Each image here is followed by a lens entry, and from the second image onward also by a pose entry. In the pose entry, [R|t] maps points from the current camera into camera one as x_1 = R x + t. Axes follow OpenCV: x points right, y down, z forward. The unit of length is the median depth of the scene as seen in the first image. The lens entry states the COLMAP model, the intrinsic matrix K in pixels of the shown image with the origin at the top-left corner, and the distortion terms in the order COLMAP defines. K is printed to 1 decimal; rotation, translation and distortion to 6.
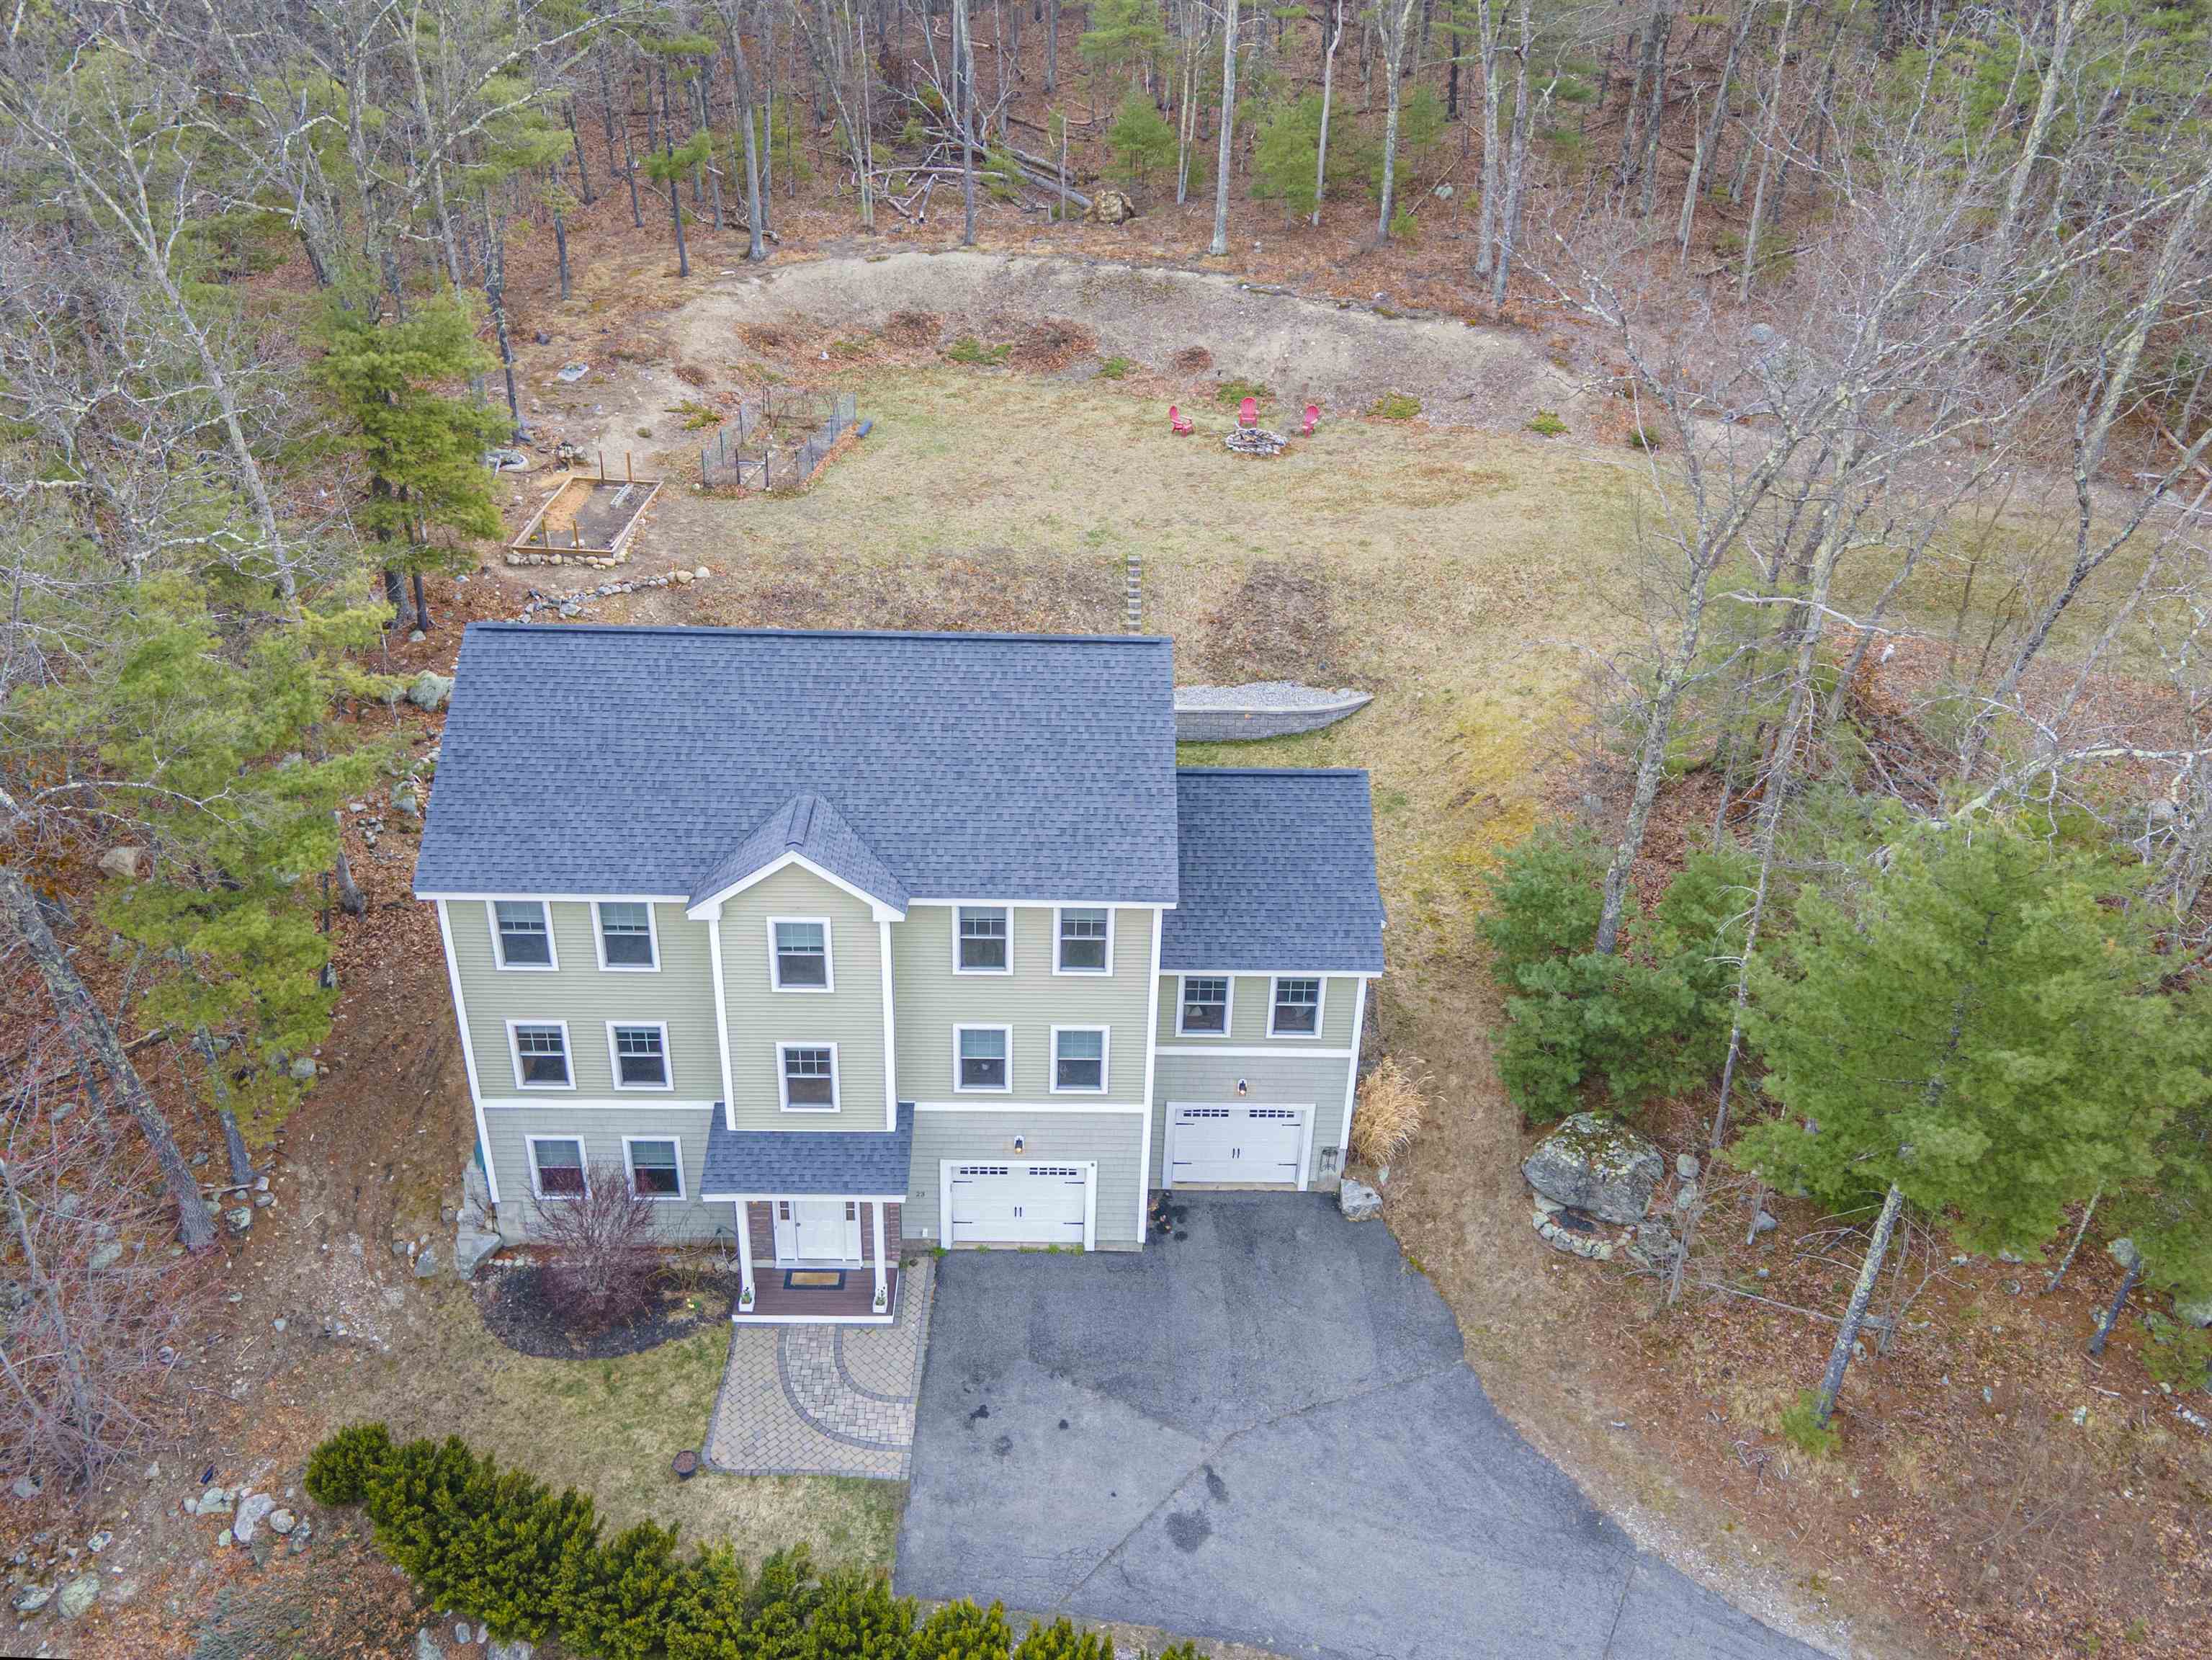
lens RADIAL K [[1746.0, 0, 1106.0], [0, 1746.0, 830.0], [0, 0, 1]] dist [0.048796, 0.002980]
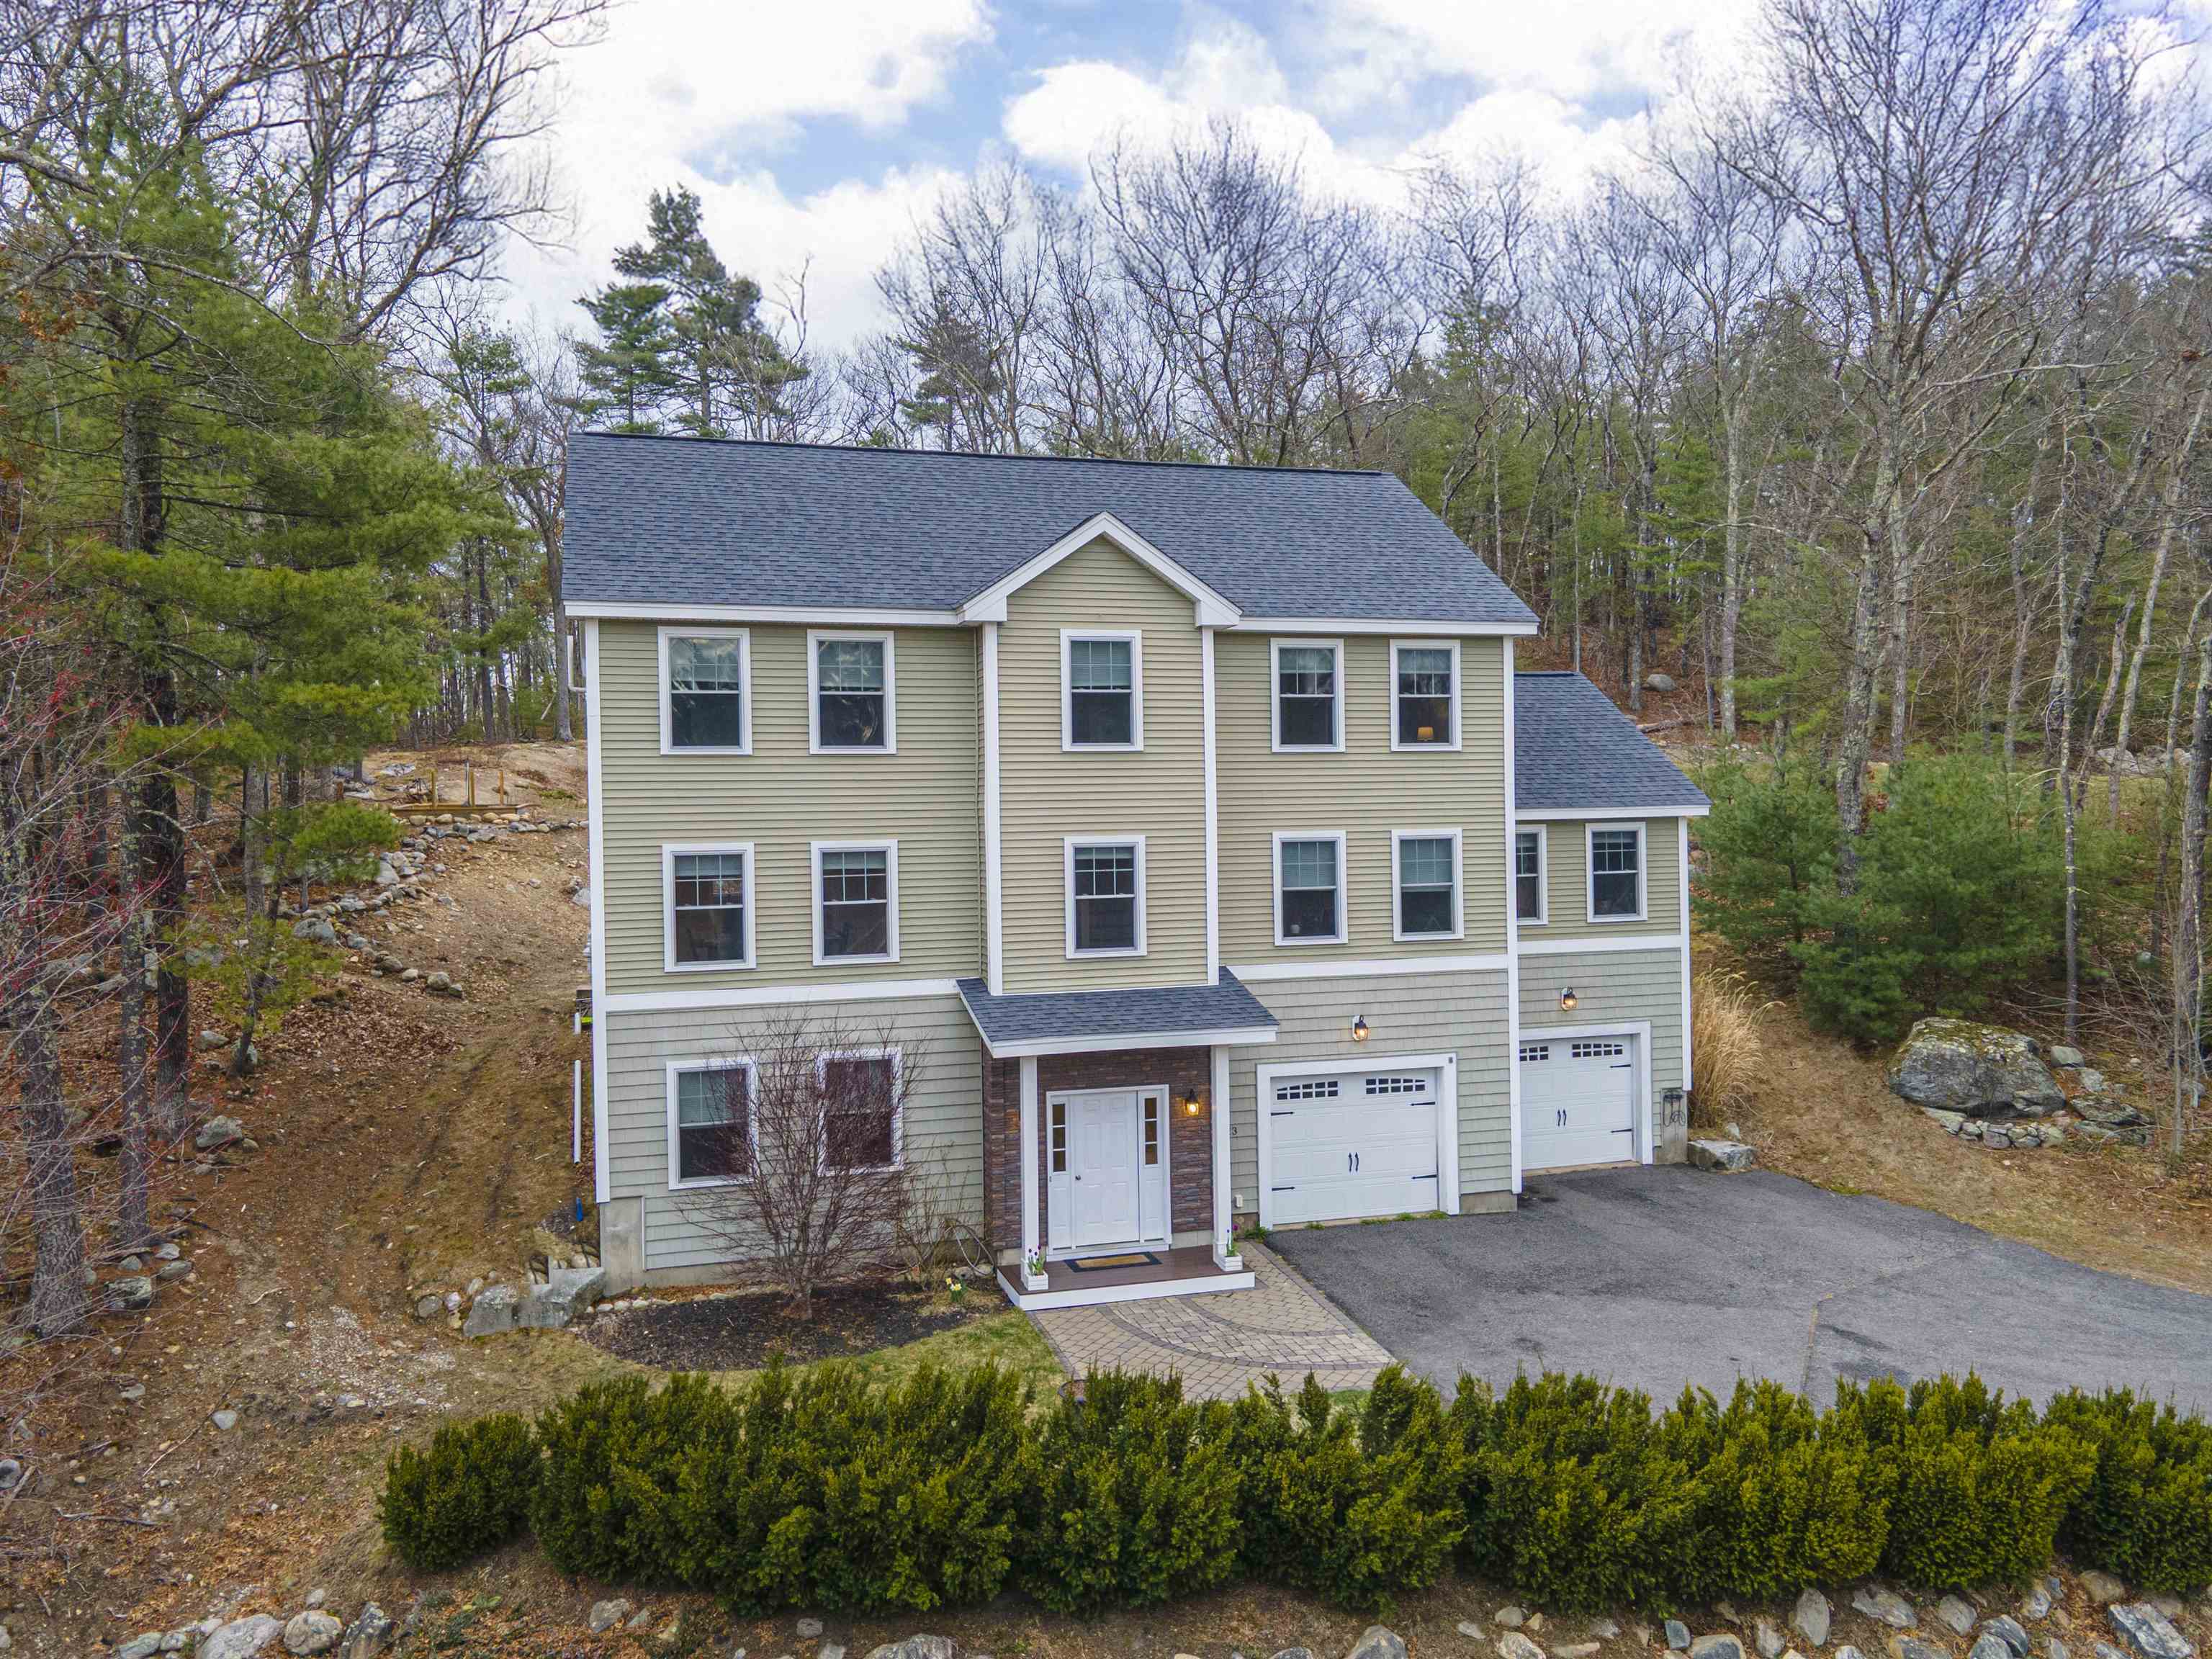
lens RADIAL K [[1630.8, 0, 1109.2], [0, 1630.8, 842.4], [0, 0, 1]] dist [0.009356, 0.071447]
pose [[0.961482, -0.049119, 0.270442, -0.338792], [0.172803, 0.873165, -0.455766, 0.414416], [-0.213754, 0.484944, 0.848020, 0.420734]]
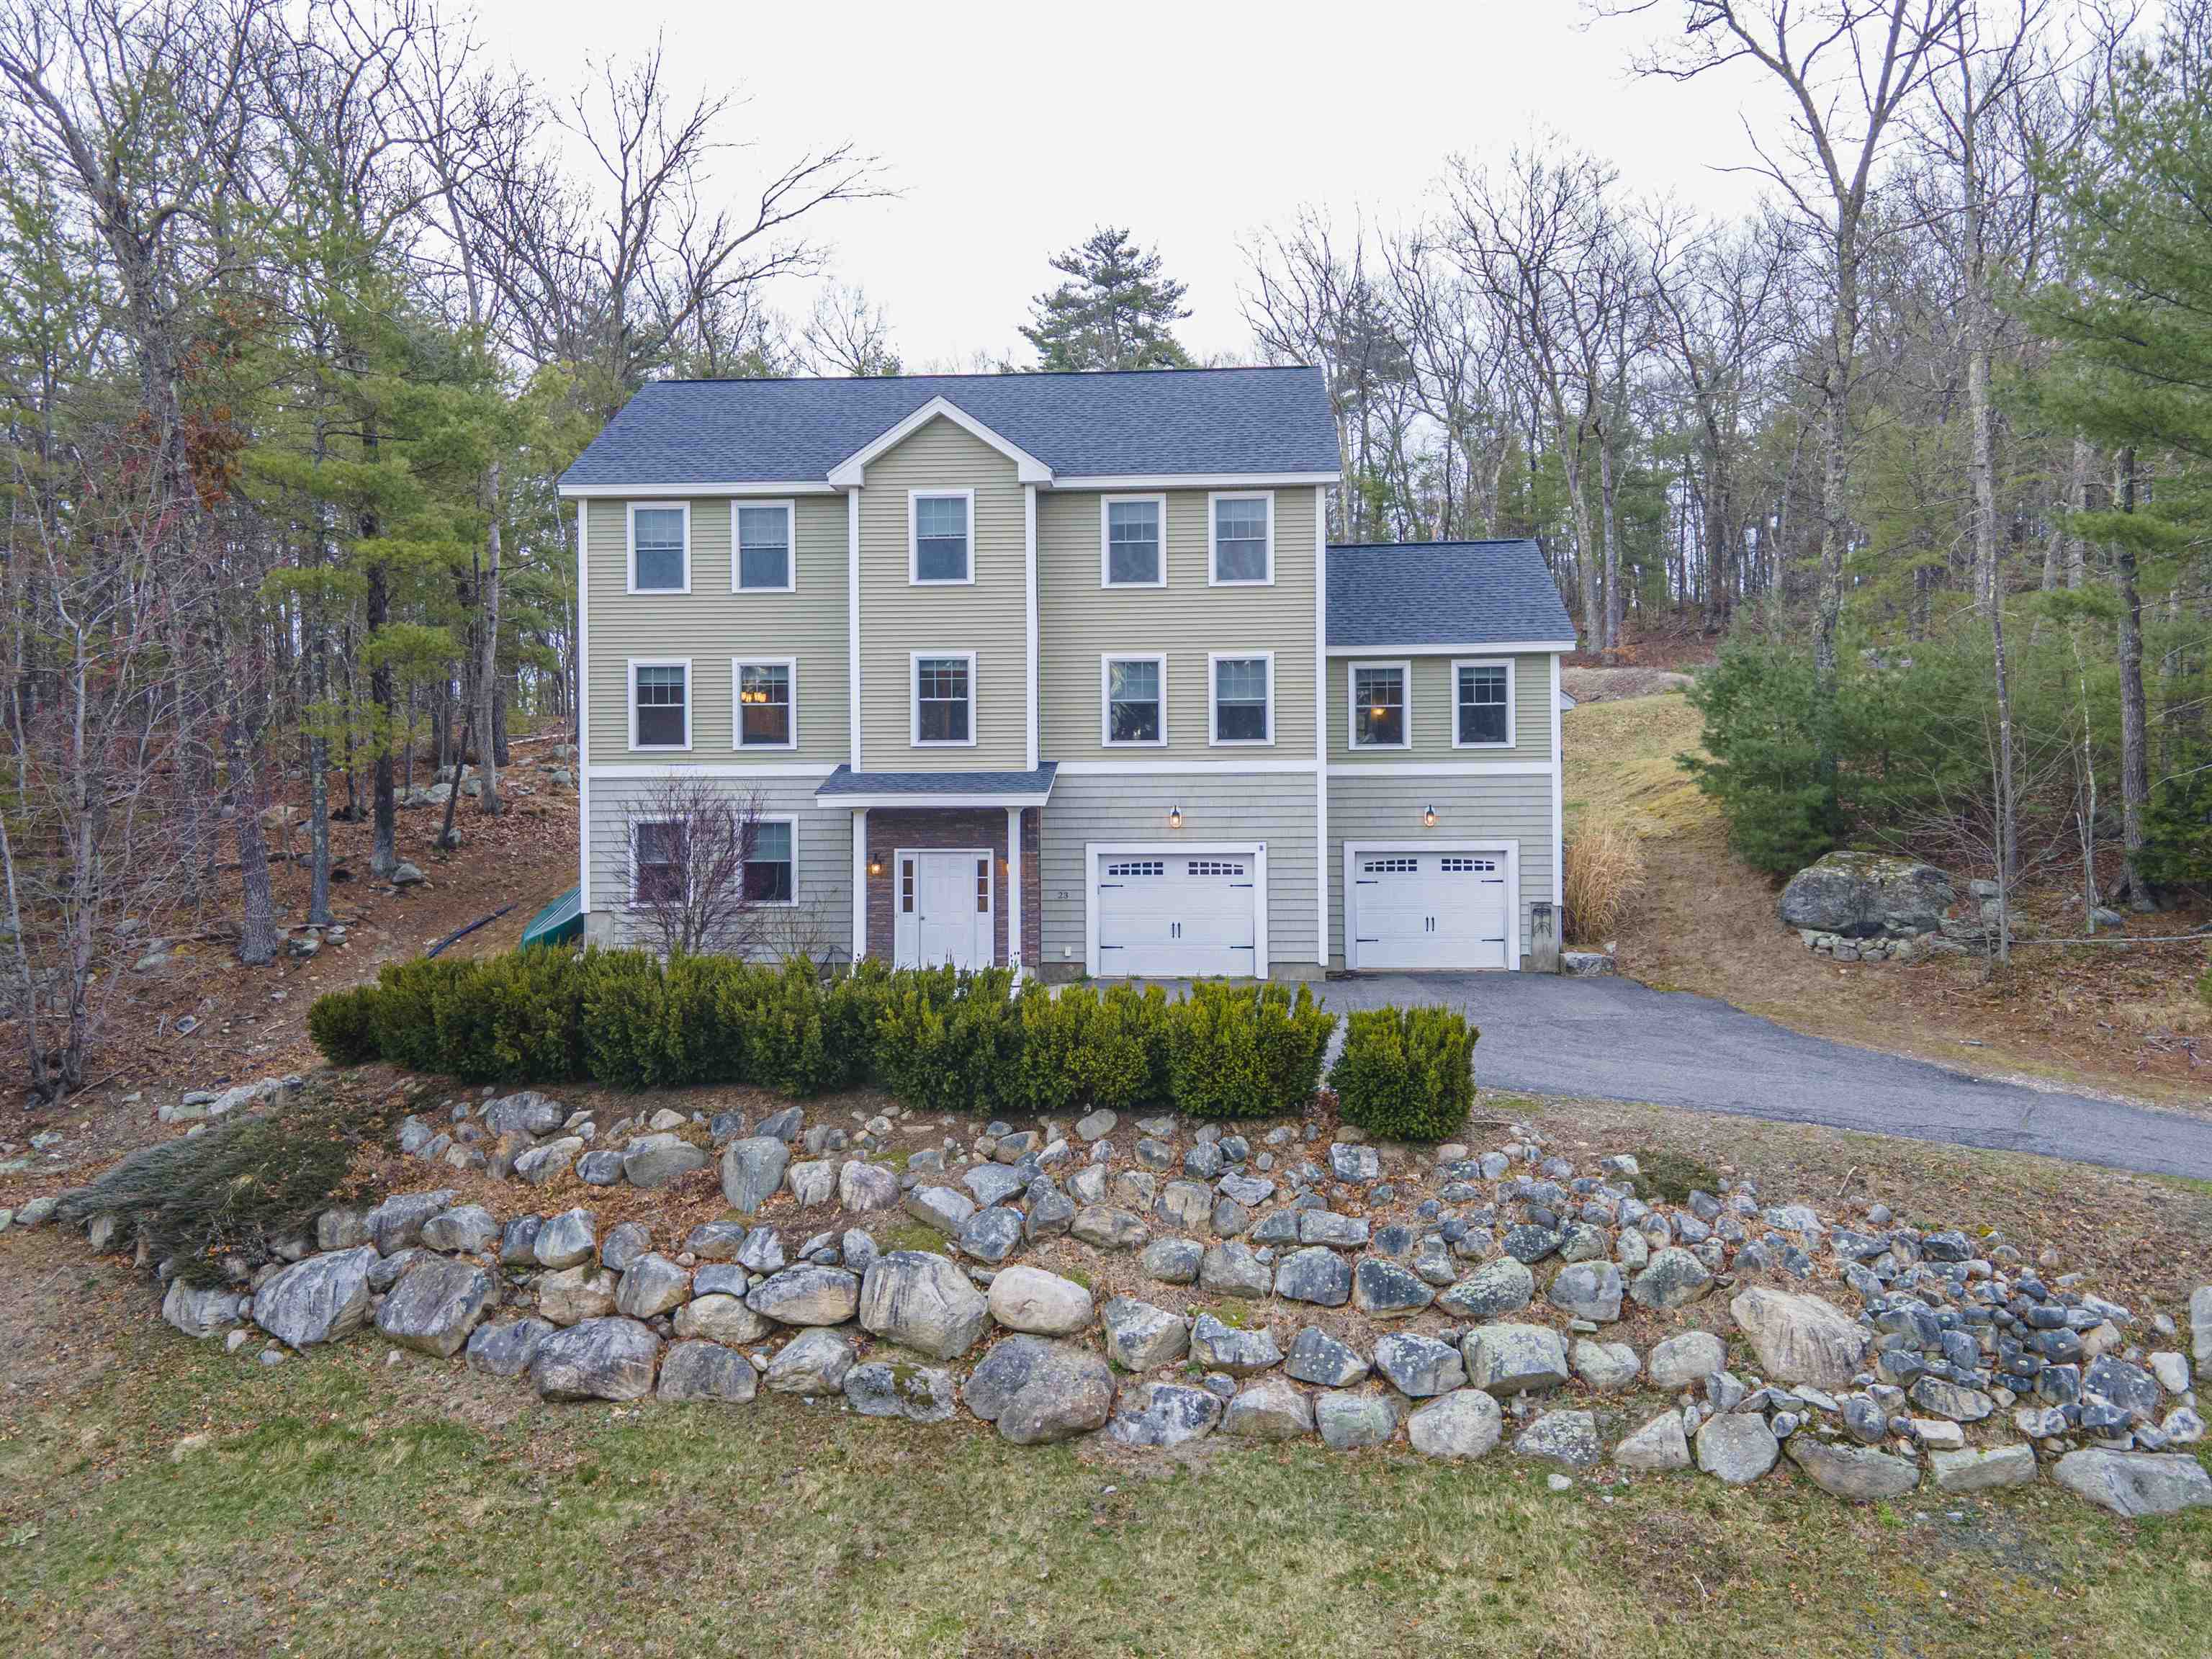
lens RADIAL K [[1598.7, 0, 1118.8], [0, 1598.7, 856.1], [0, 0, 1]] dist [0.050909, -0.000869]
pose [[0.996328, -0.034722, -0.078268, -0.016791], [-0.007839, 0.873259, -0.487193, 0.602961], [0.085264, 0.486017, 0.869780, 0.319507]]
